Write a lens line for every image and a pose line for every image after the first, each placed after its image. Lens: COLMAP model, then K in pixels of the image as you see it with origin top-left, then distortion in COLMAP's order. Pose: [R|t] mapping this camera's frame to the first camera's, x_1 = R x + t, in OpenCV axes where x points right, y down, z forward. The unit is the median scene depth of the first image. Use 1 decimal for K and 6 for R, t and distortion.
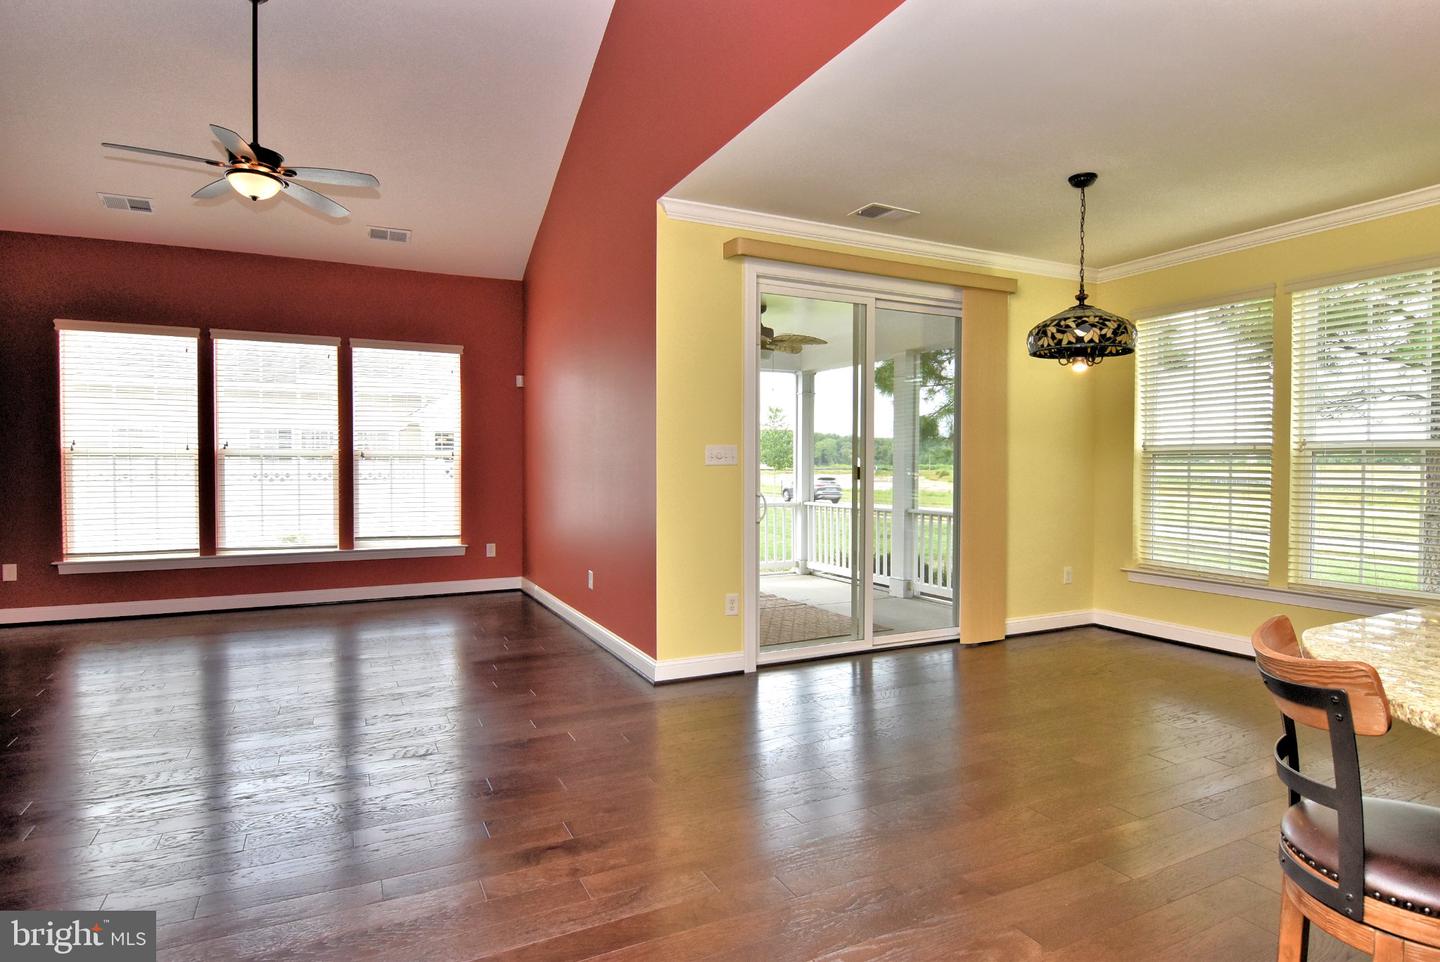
lens RADIAL K [[765.1, 0, 720.0], [0, 765.1, 481.0], [0, 0, 1]] dist [0.002739, -0.012059]
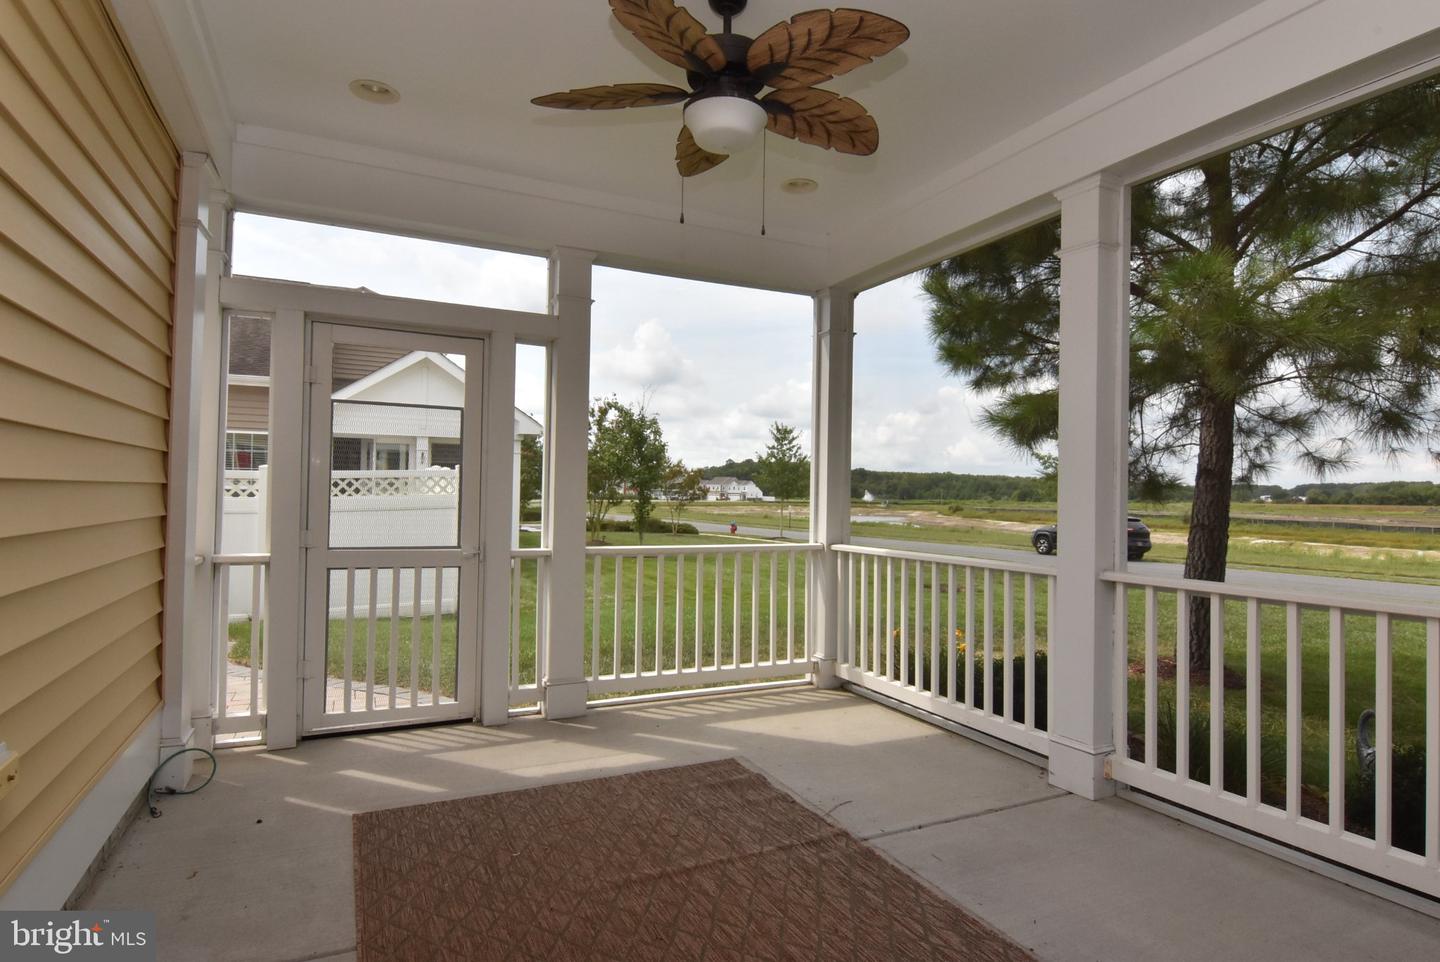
lens RADIAL K [[765.1, 0, 720.0], [0, 765.1, 481.0], [0, 0, 1]] dist [0.002739, -0.012059]
pose [[0.999826, 0.014281, -0.012001, 0.041562], [-0.014774, 0.999007, -0.042031, 0.007453], [0.011389, 0.042201, 0.999044, 0.490048]]
